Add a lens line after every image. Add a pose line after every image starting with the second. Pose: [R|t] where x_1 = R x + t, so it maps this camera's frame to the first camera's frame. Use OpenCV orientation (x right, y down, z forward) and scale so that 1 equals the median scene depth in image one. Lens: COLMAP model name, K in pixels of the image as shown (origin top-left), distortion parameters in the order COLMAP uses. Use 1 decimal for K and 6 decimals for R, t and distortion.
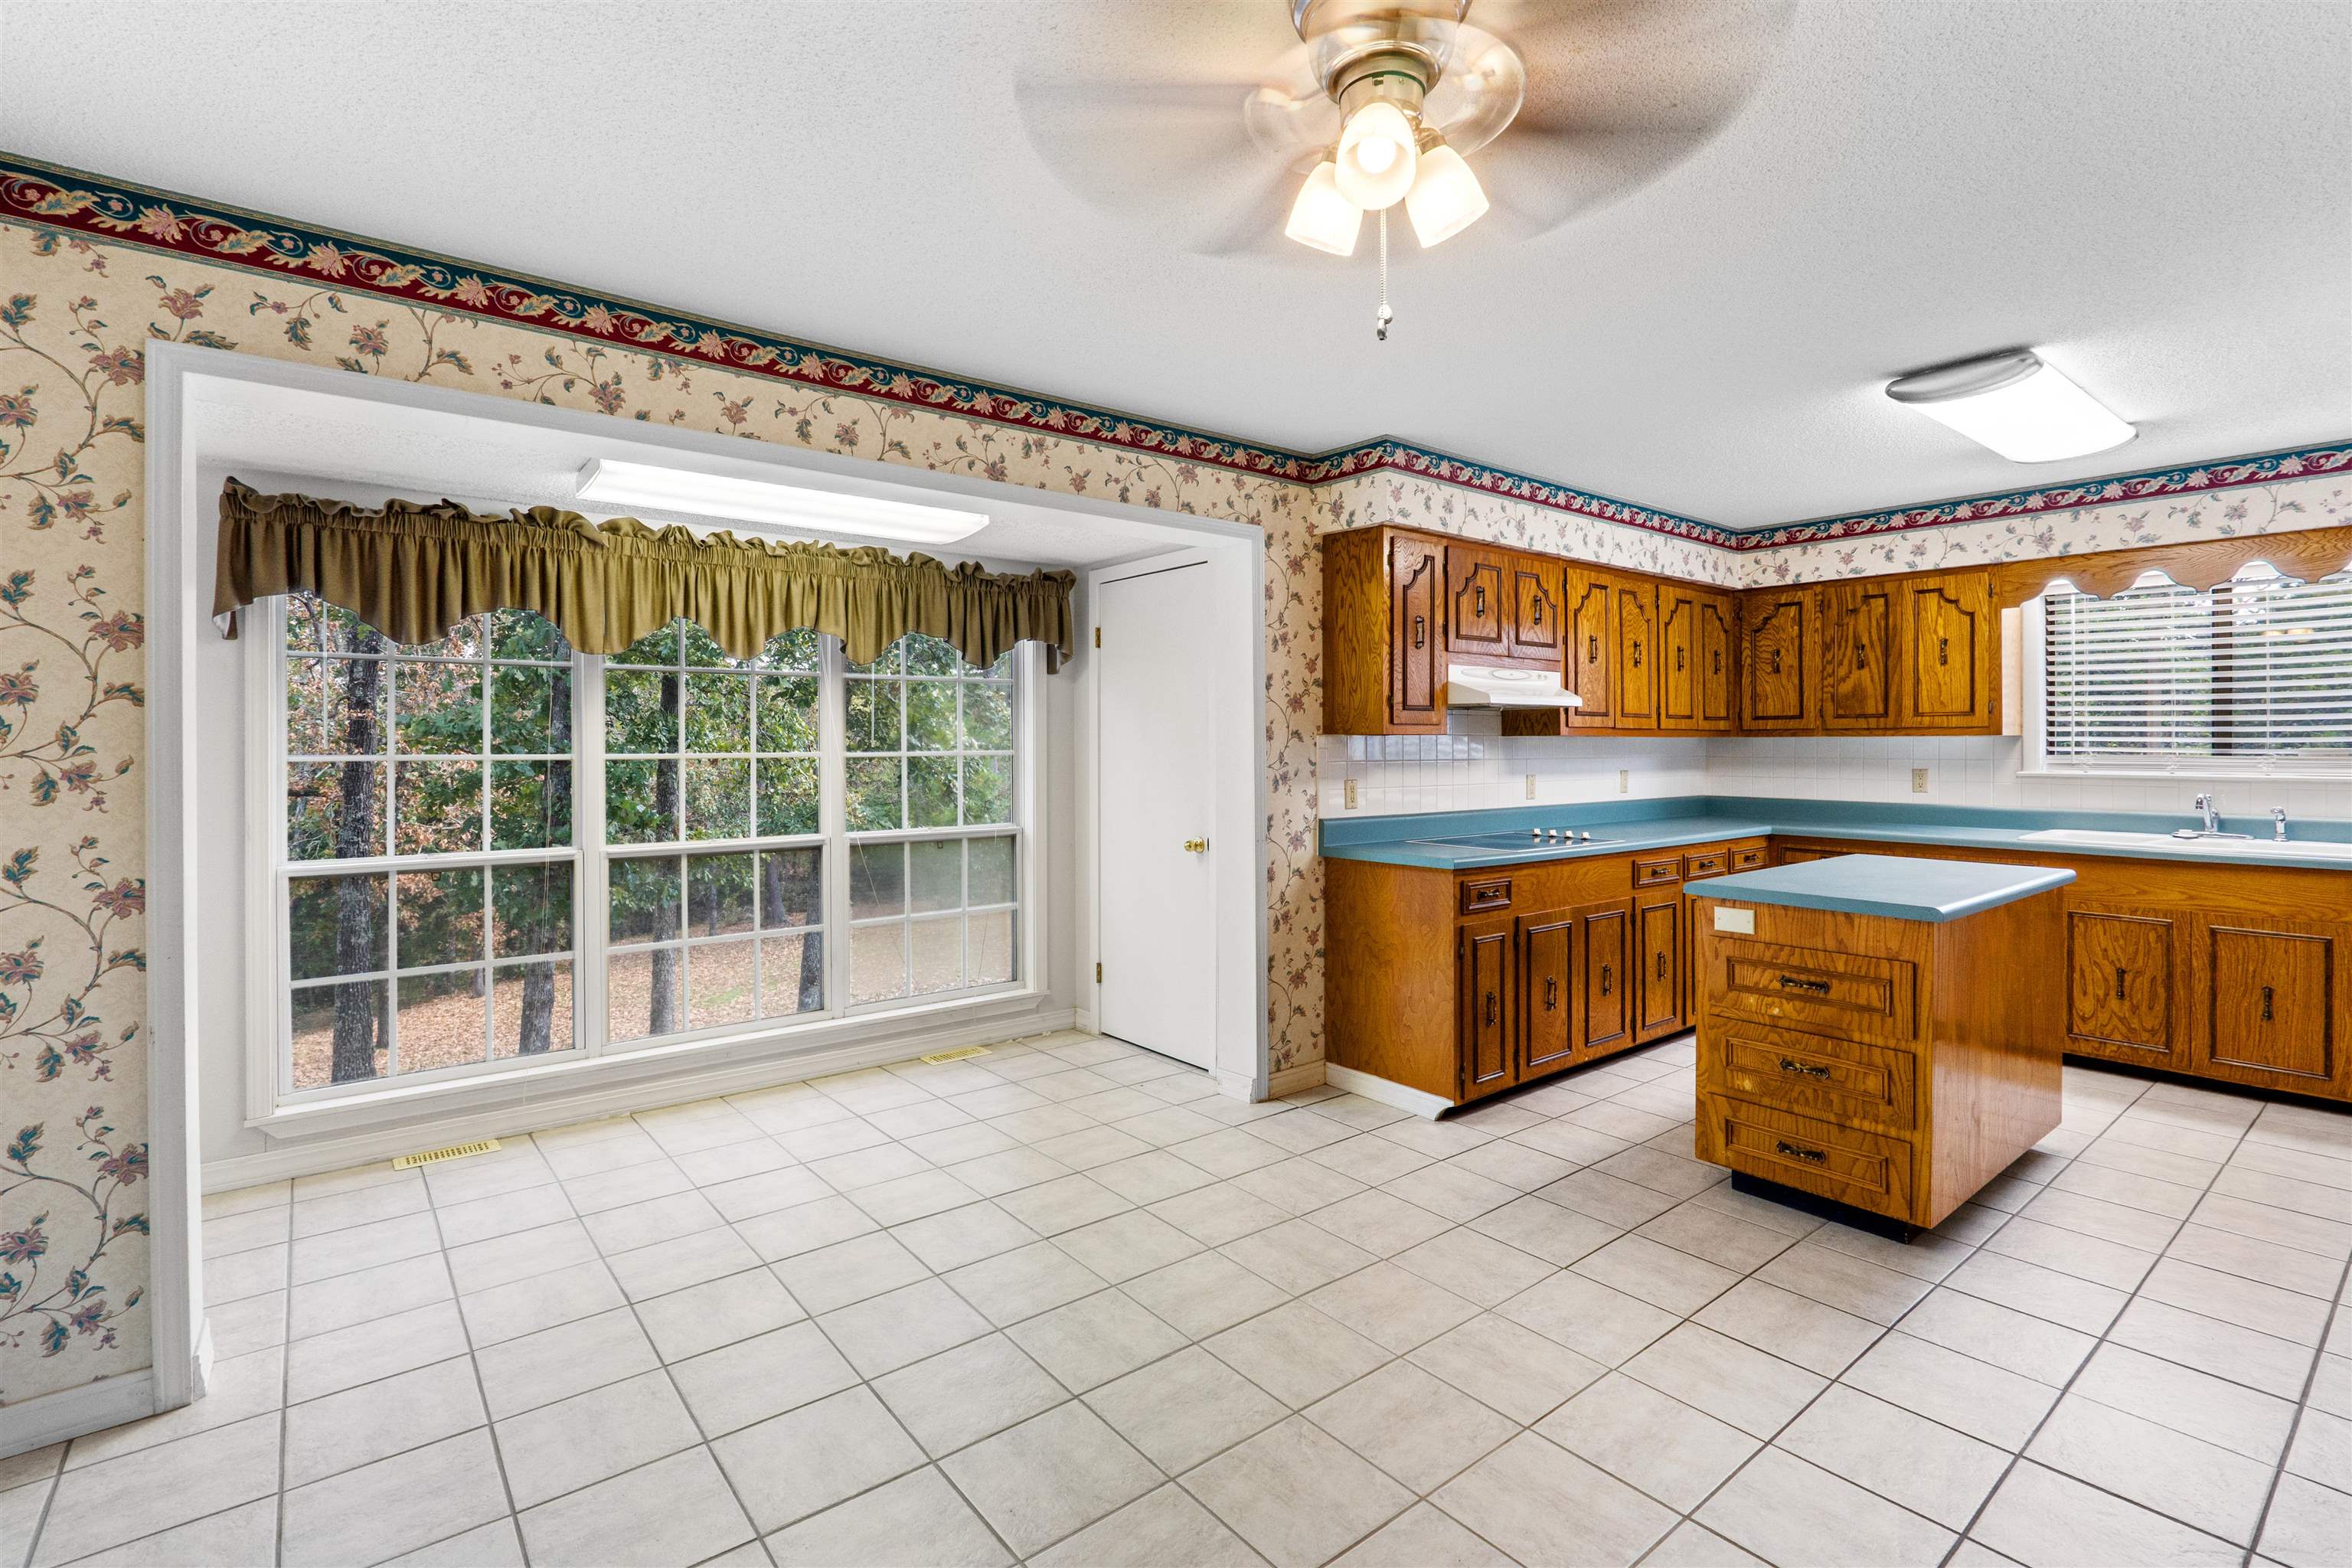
lens RADIAL K [[1077.9, 0, 1185.3], [0, 1077.9, 777.6], [0, 0, 1]] dist [-0.011192, 0.000426]
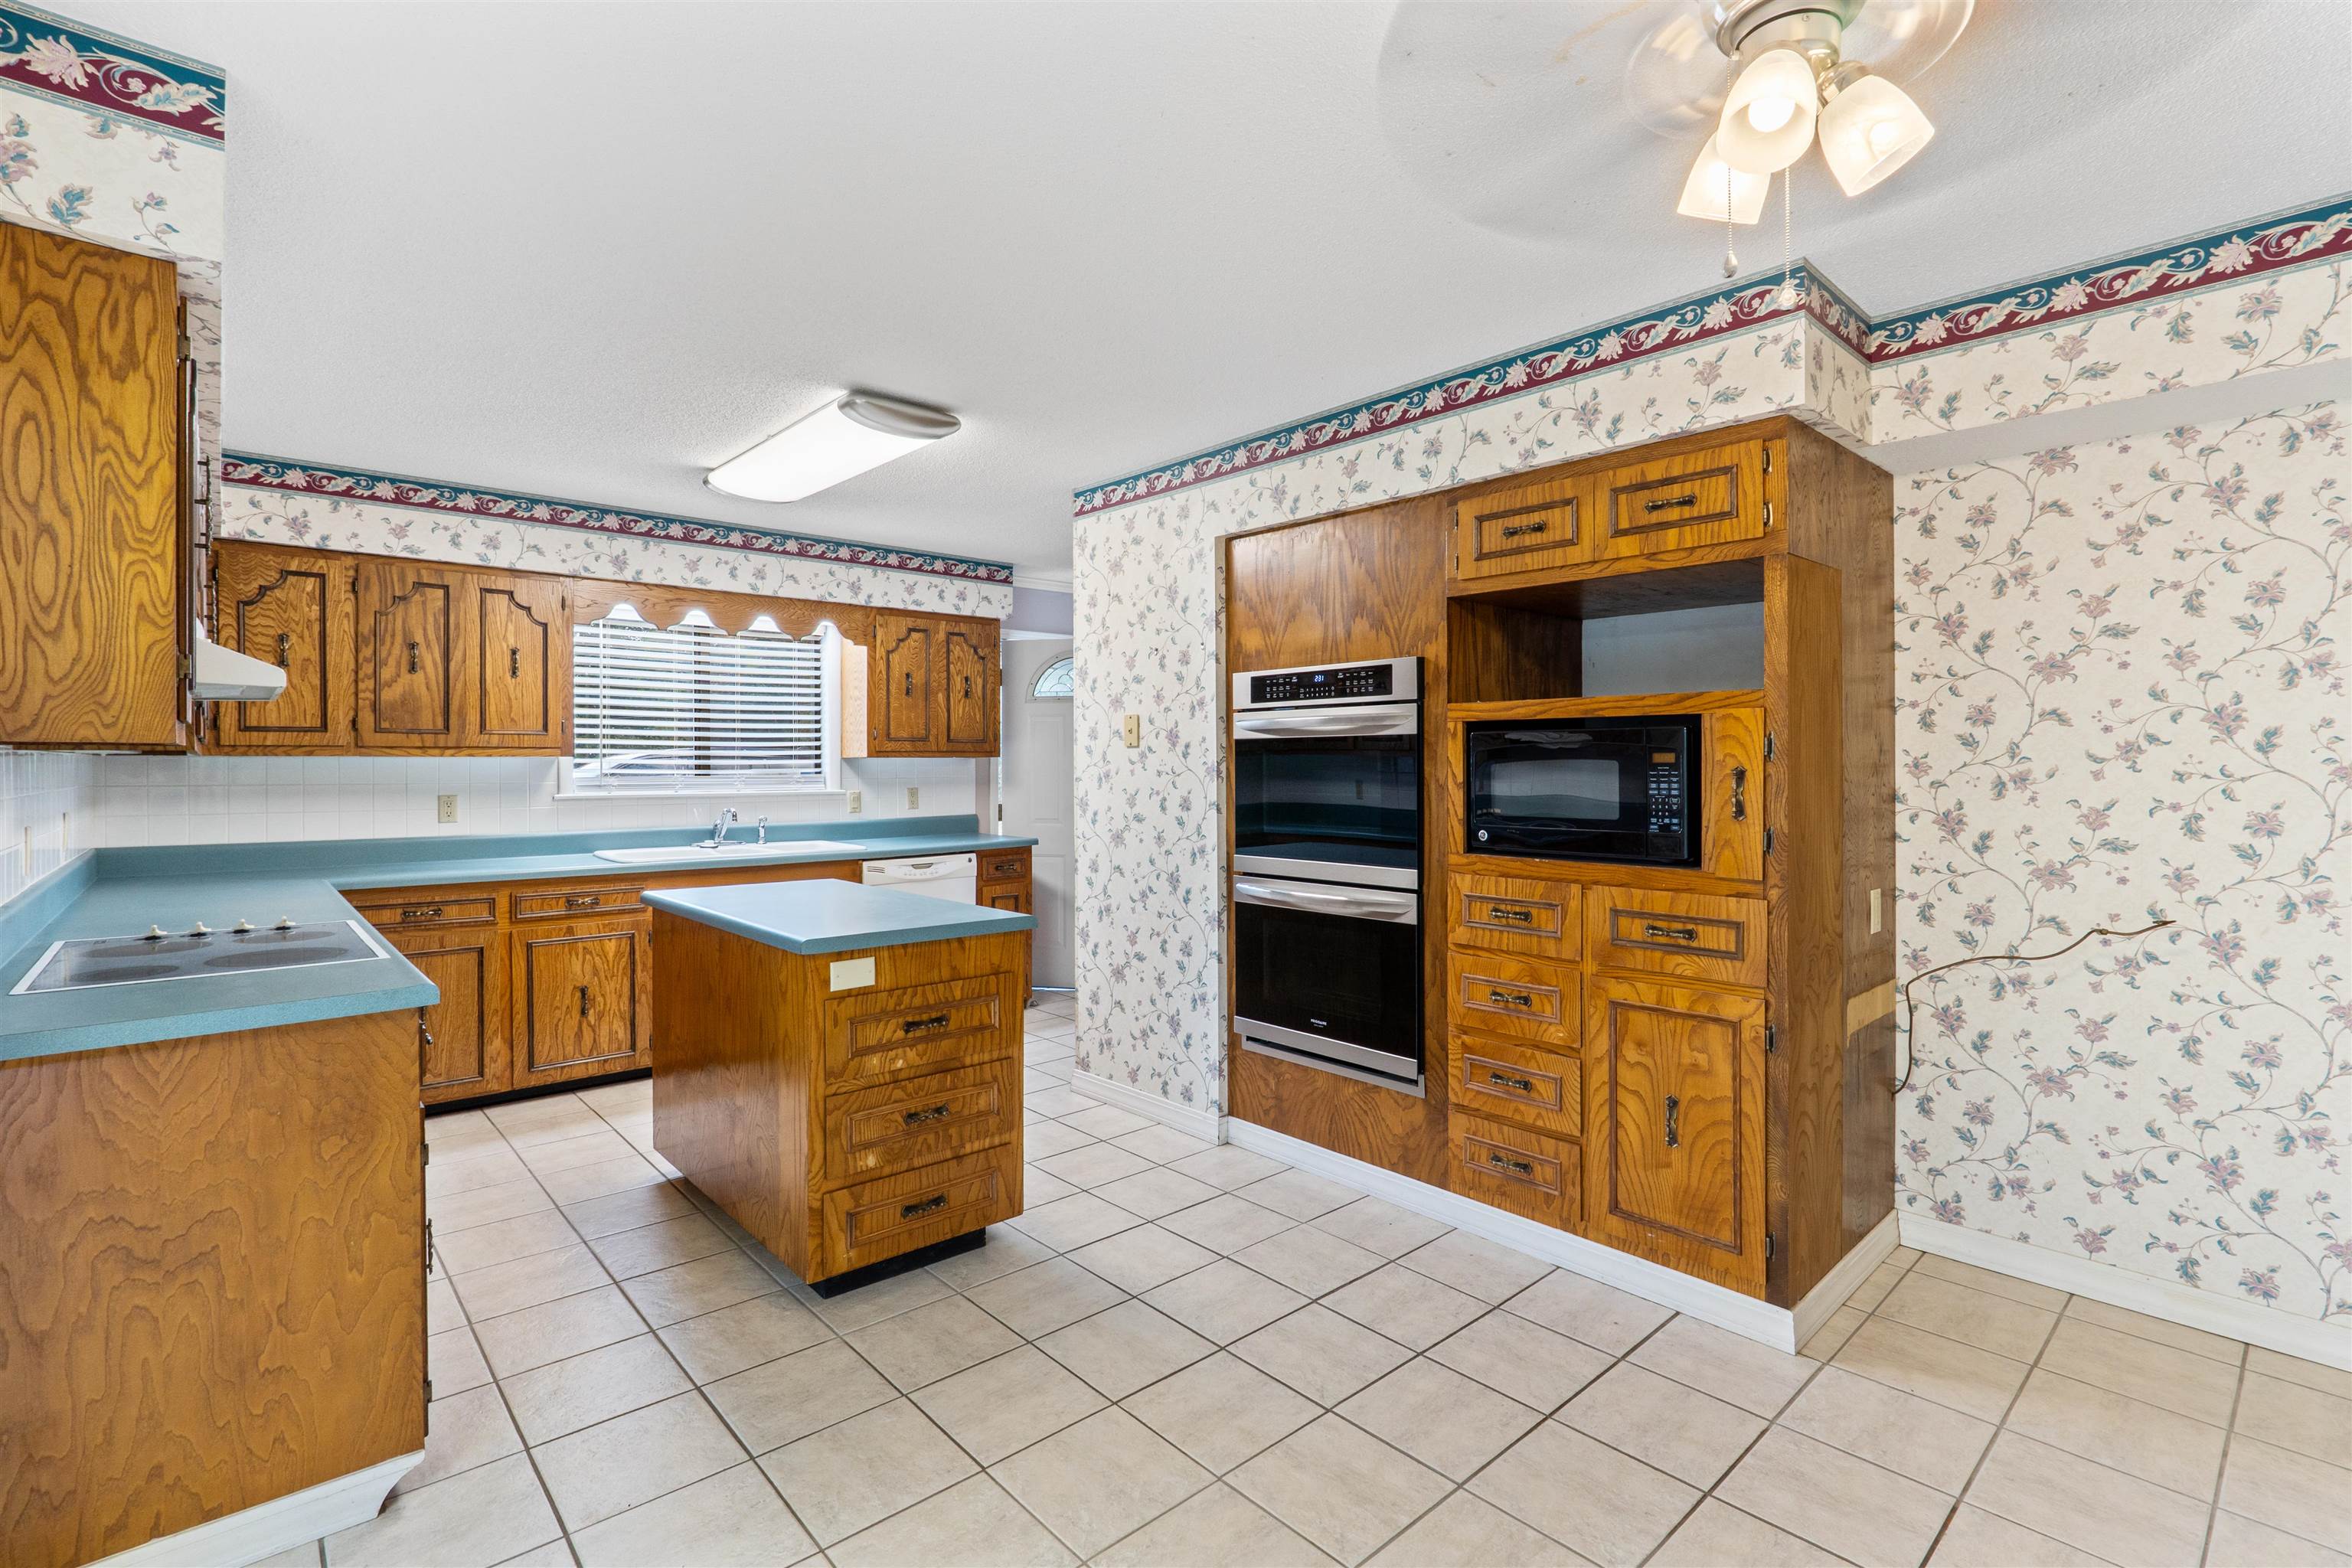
lens RADIAL K [[1077.9, 0, 1185.3], [0, 1077.9, 777.6], [0, 0, 1]] dist [-0.011192, 0.000426]
pose [[-0.069938, -0.011013, 0.997491, -0.225569], [0.031883, 0.999404, 0.013269, -0.015819], [-0.997042, 0.032731, -0.069545, 0.513394]]
